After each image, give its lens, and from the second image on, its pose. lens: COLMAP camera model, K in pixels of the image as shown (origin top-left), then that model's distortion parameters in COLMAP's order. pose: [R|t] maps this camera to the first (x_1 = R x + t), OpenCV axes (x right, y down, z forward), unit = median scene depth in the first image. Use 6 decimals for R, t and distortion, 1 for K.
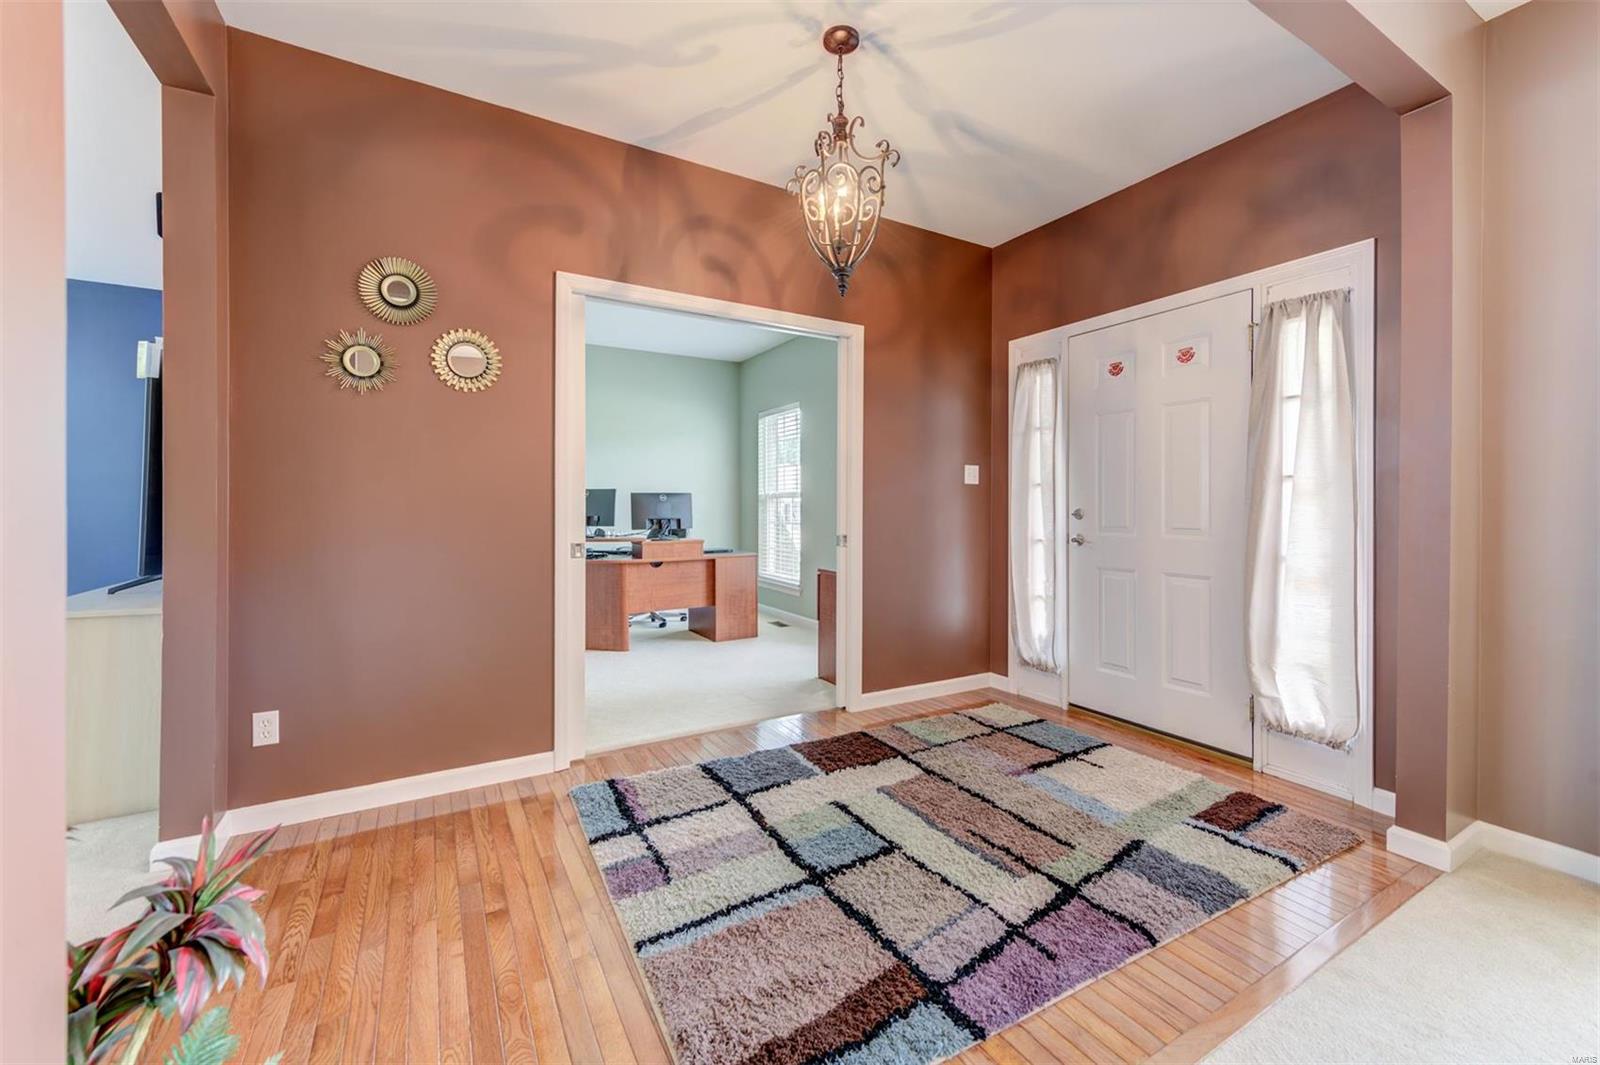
lens RADIAL K [[653.3, 0, 805.6], [0, 653.3, 503.0], [0, 0, 1]] dist [0.006012, -0.001652]
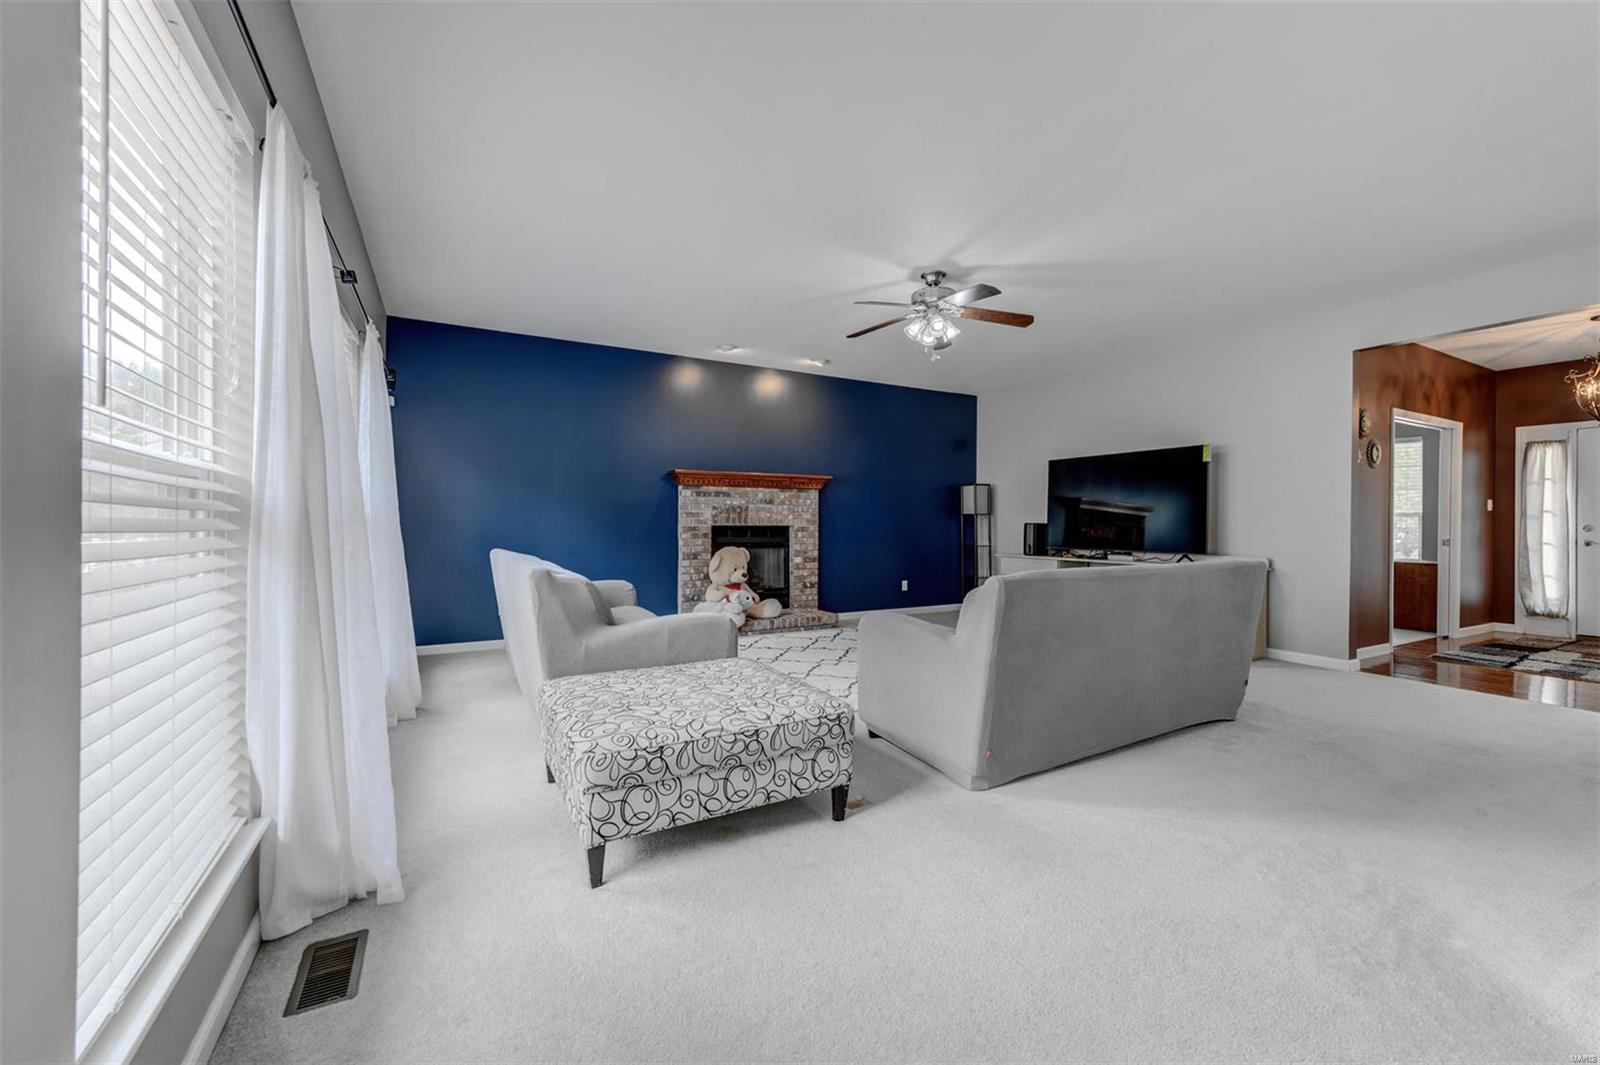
lens RADIAL K [[653.3, 0, 802.9], [0, 653.3, 523.3], [0, 0, 1]] dist [0.006012, -0.001652]
pose [[0.999823, 0.004265, -0.018344, -1.645561], [-0.004253, 0.999991, 0.000677, 0.011014], [0.018347, -0.000599, 0.999831, -0.811201]]
